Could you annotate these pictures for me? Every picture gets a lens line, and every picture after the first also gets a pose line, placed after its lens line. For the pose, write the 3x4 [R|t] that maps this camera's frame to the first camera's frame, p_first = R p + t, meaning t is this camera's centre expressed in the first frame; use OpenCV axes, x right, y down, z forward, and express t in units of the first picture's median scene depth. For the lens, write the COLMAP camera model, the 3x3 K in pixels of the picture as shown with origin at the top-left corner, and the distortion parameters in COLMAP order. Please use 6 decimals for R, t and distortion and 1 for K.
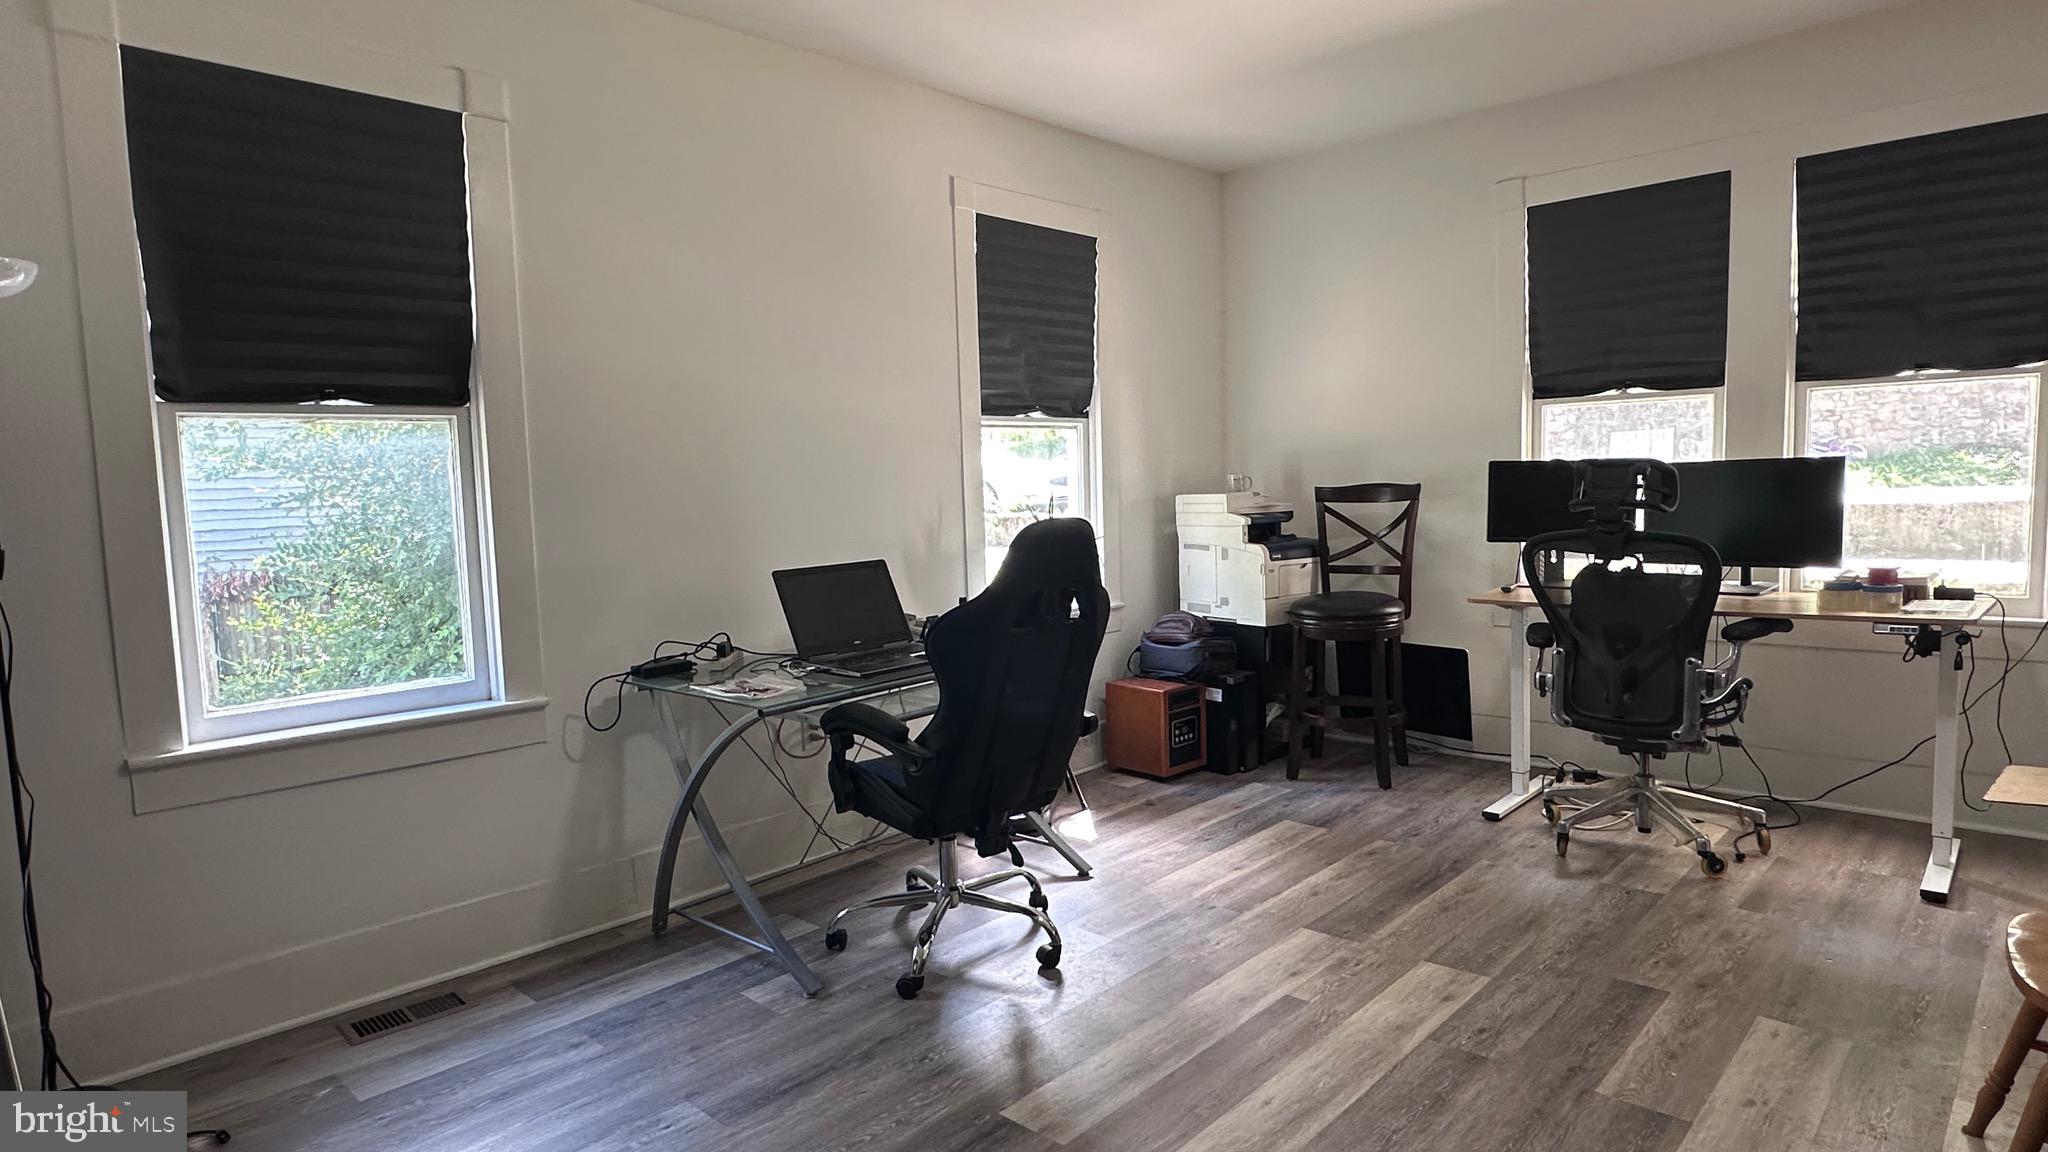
lens RADIAL K [[1140.8, 0, 1019.4], [0, 1140.8, 575.7], [0, 0, 1]] dist [-0.000095, -0.003120]
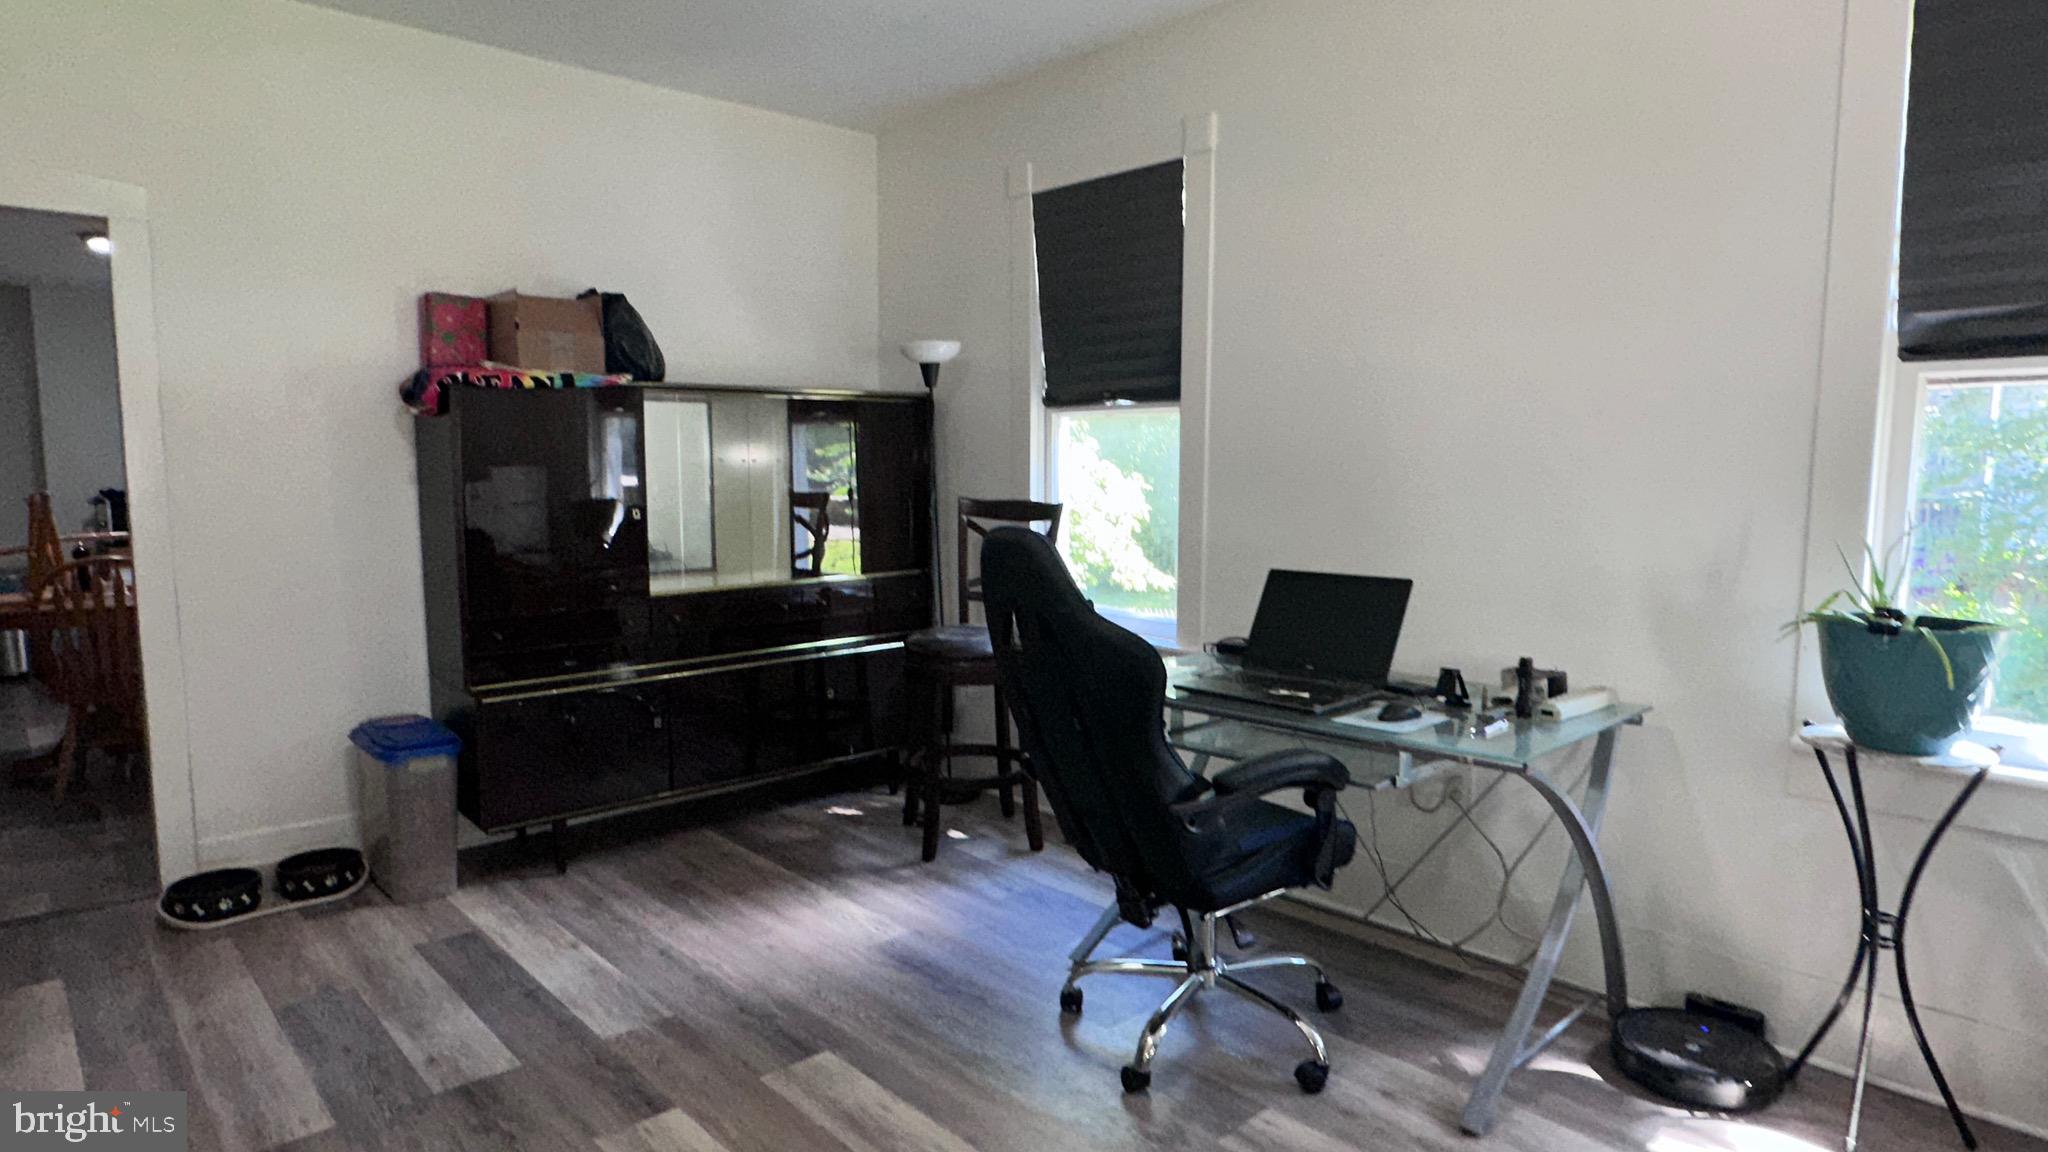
lens RADIAL K [[1140.8, 0, 1020.2], [0, 1140.8, 578.6], [0, 0, 1]] dist [-0.000095, -0.003120]
pose [[-0.054452, 0.133227, -0.989589, 0.812278], [-0.089291, 0.986439, 0.137716, -0.120373], [0.994516, 0.095861, -0.041818, 0.960179]]
